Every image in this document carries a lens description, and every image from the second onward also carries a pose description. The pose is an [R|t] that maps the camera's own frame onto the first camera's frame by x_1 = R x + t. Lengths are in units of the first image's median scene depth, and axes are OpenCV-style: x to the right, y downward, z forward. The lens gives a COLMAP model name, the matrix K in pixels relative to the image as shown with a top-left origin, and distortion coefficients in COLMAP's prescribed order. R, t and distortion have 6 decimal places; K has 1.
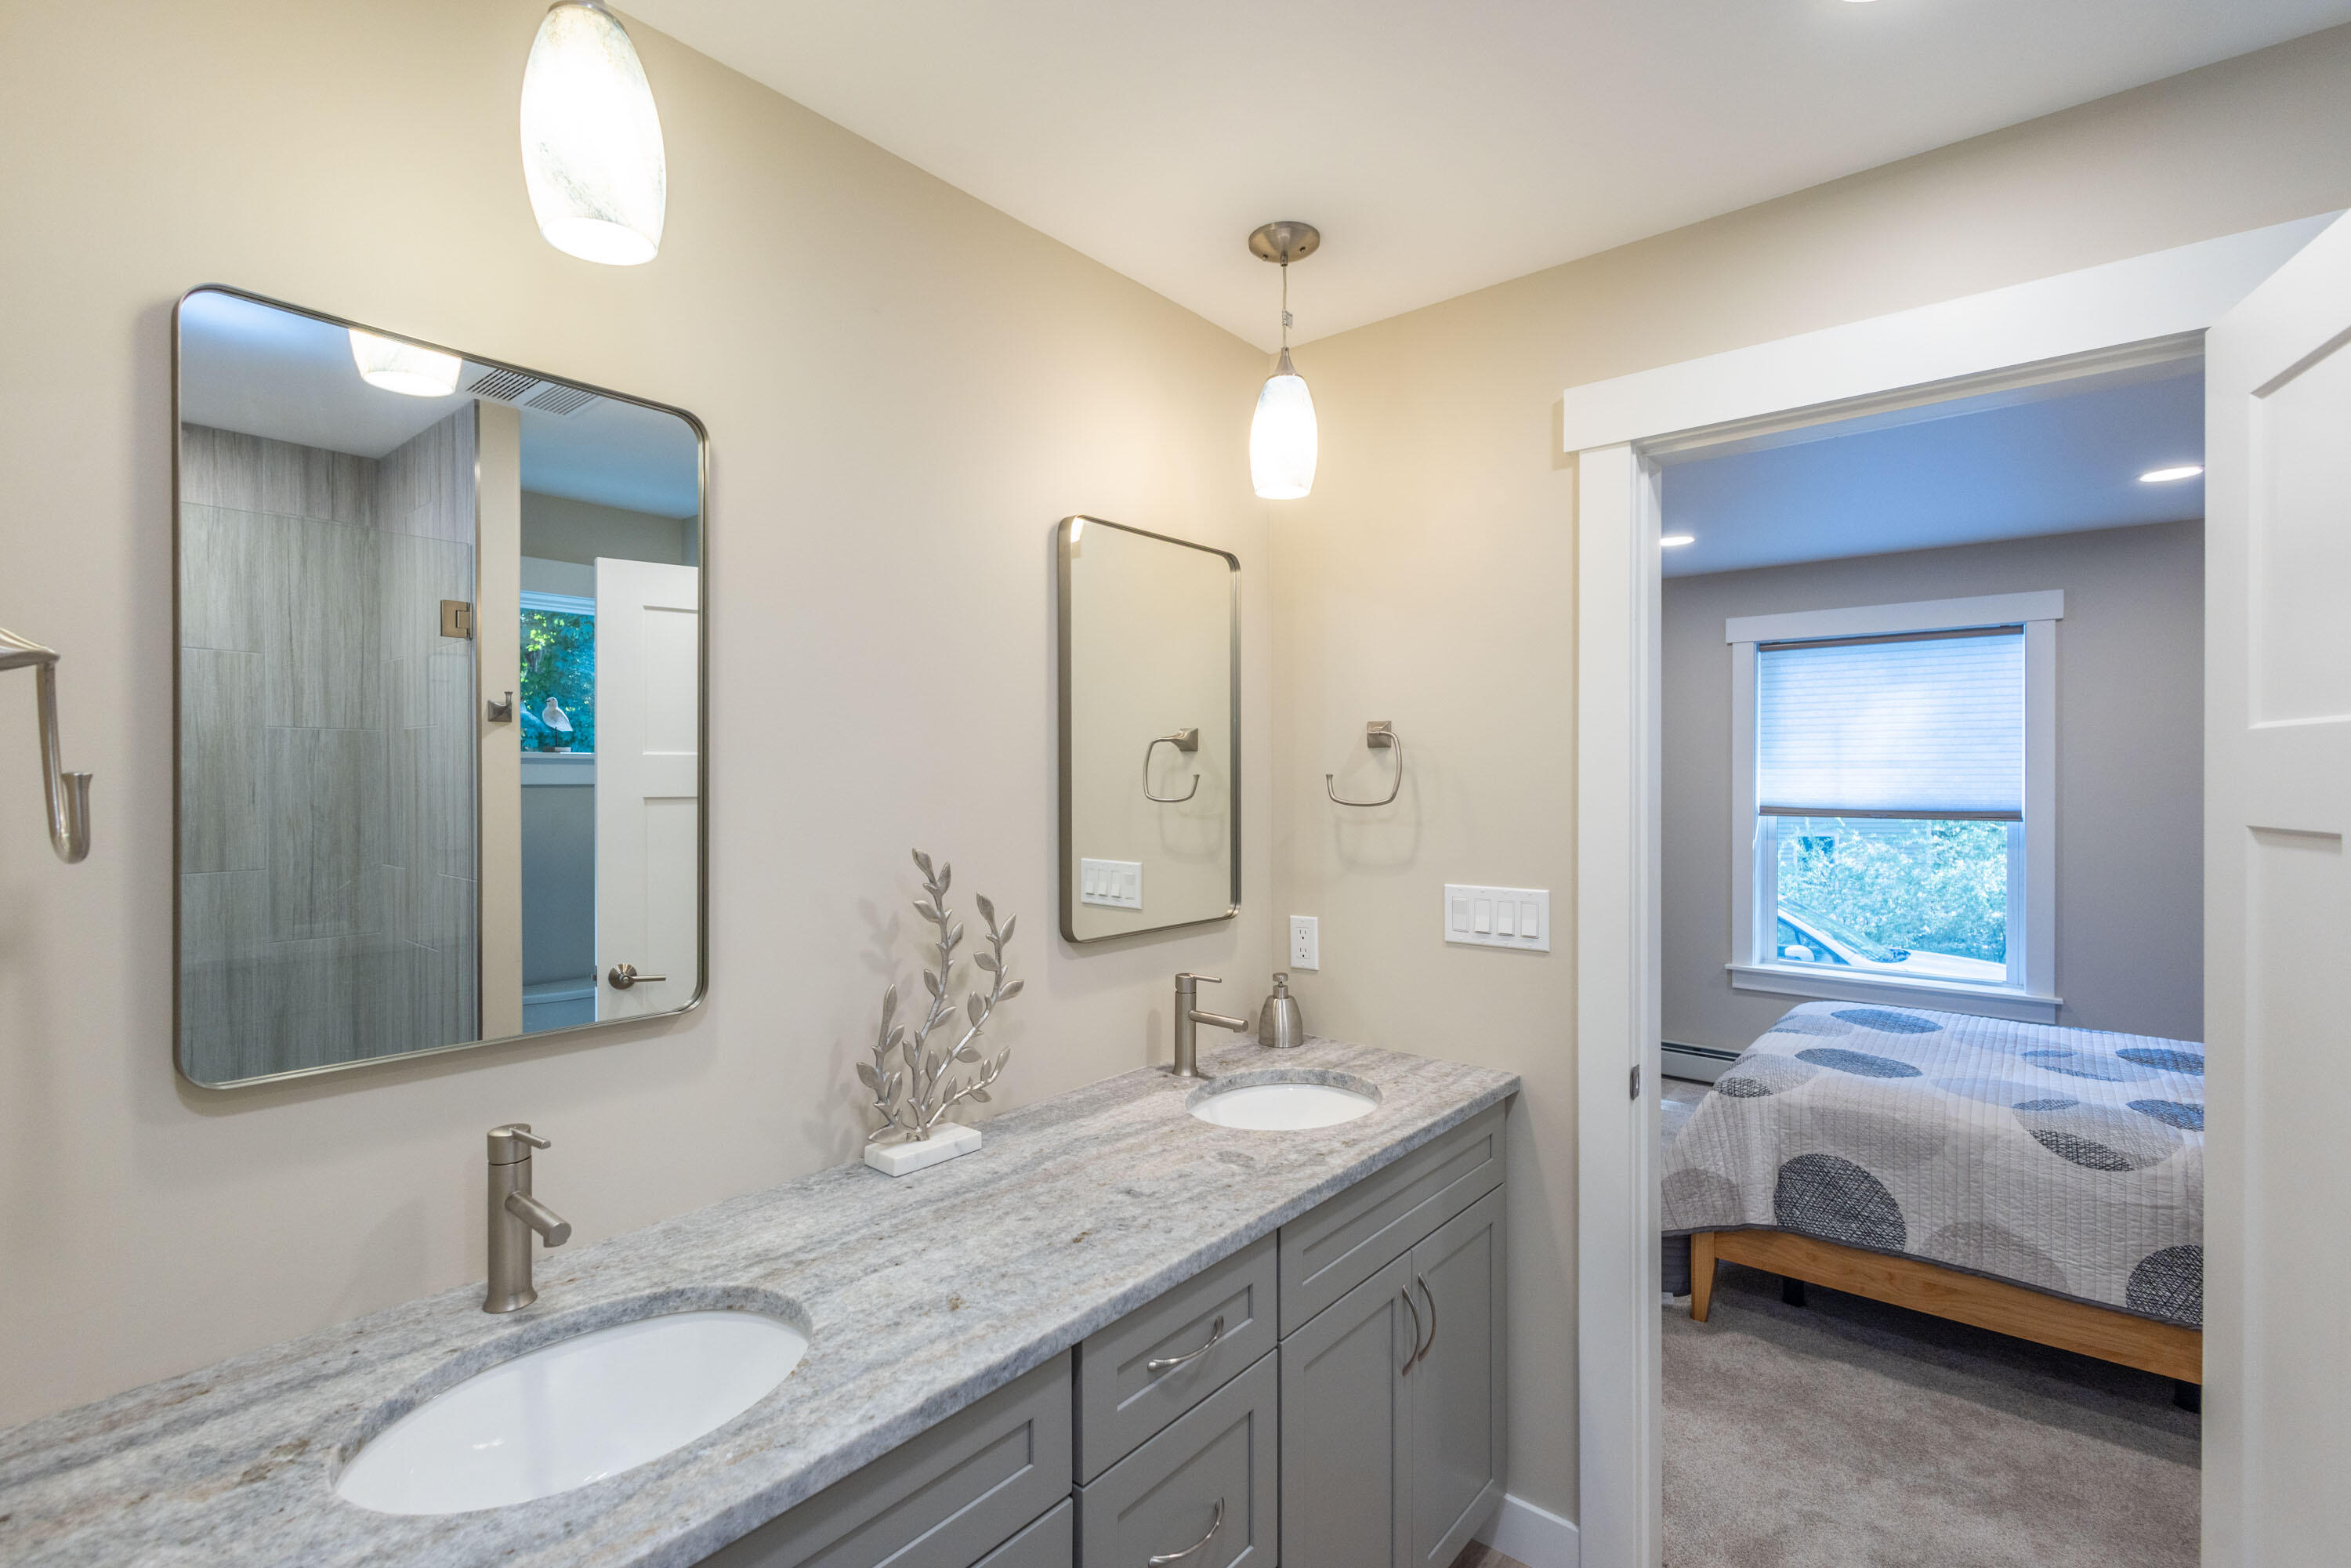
lens RADIAL K [[1073.5, 0, 1172.4], [0, 1073.5, 784.0], [0, 0, 1]] dist [0.003739, -0.000347]
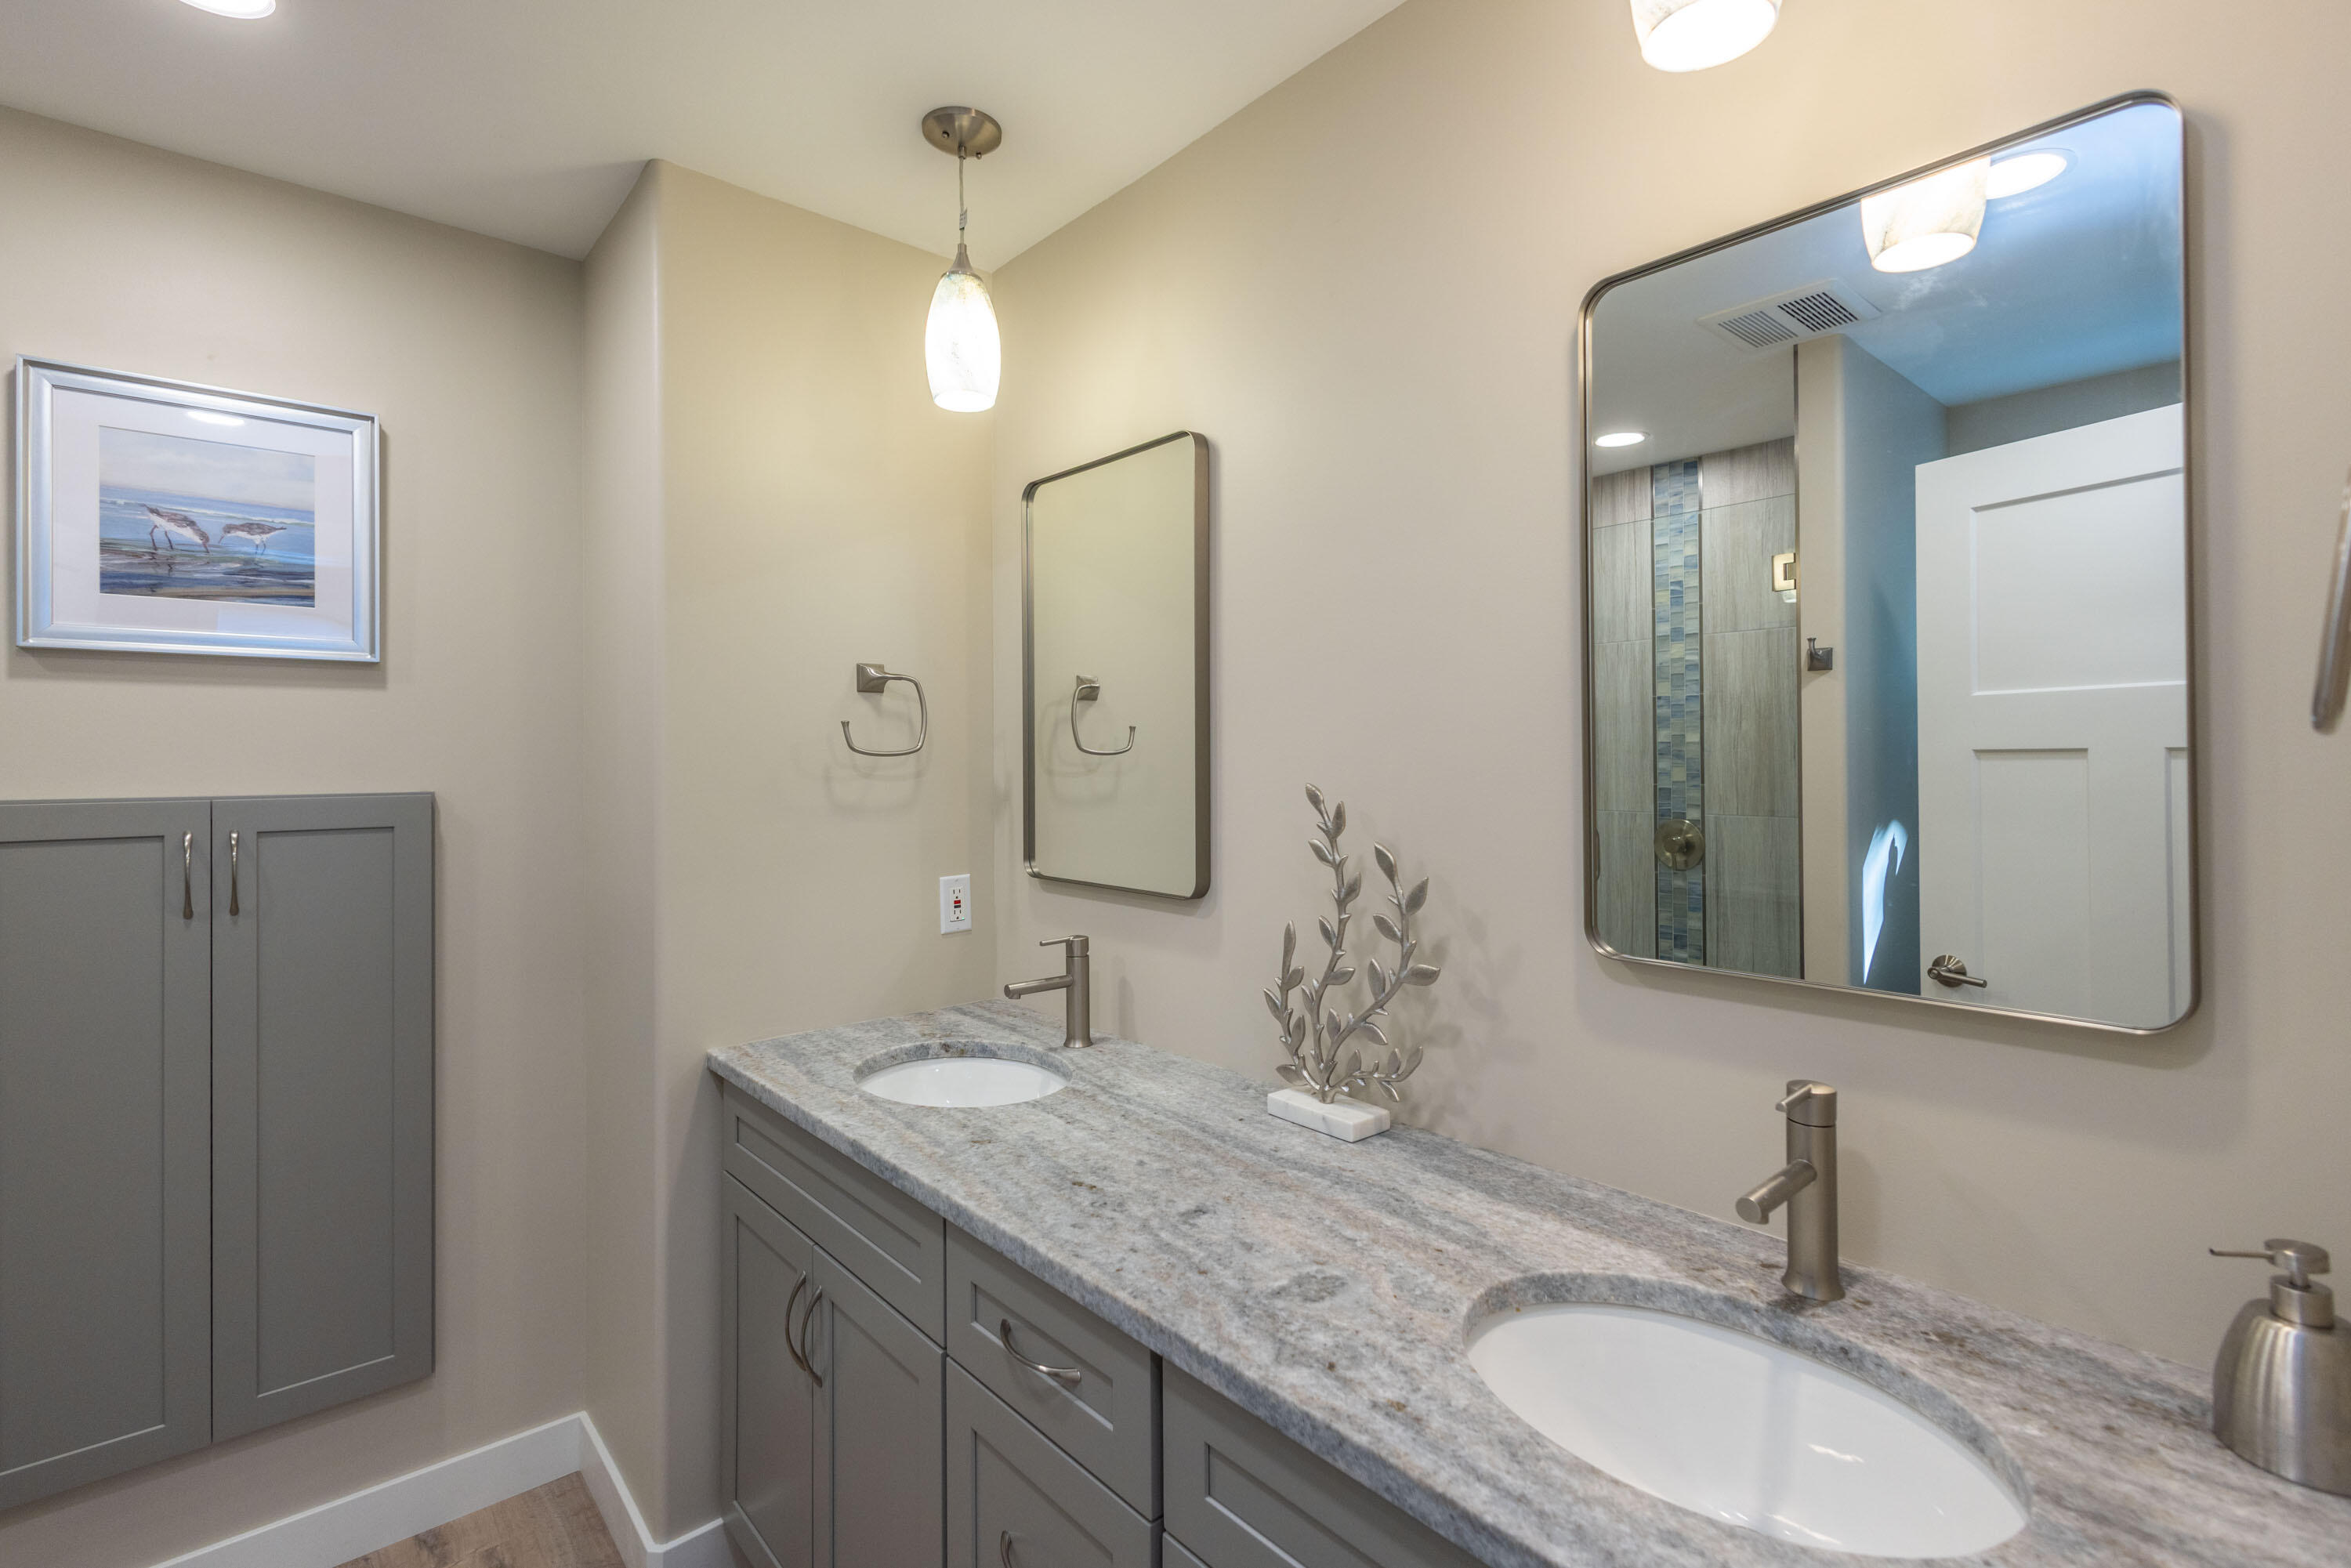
lens RADIAL K [[1060.2, 0, 1166.2], [0, 1060.2, 739.4], [0, 0, 1]] dist [0.003266, -0.000134]
pose [[-0.152859, -0.017773, -0.988088, 0.700300], [-0.002599, 0.999842, -0.017583, 0.038028], [0.988245, -0.000119, -0.152881, 1.019284]]
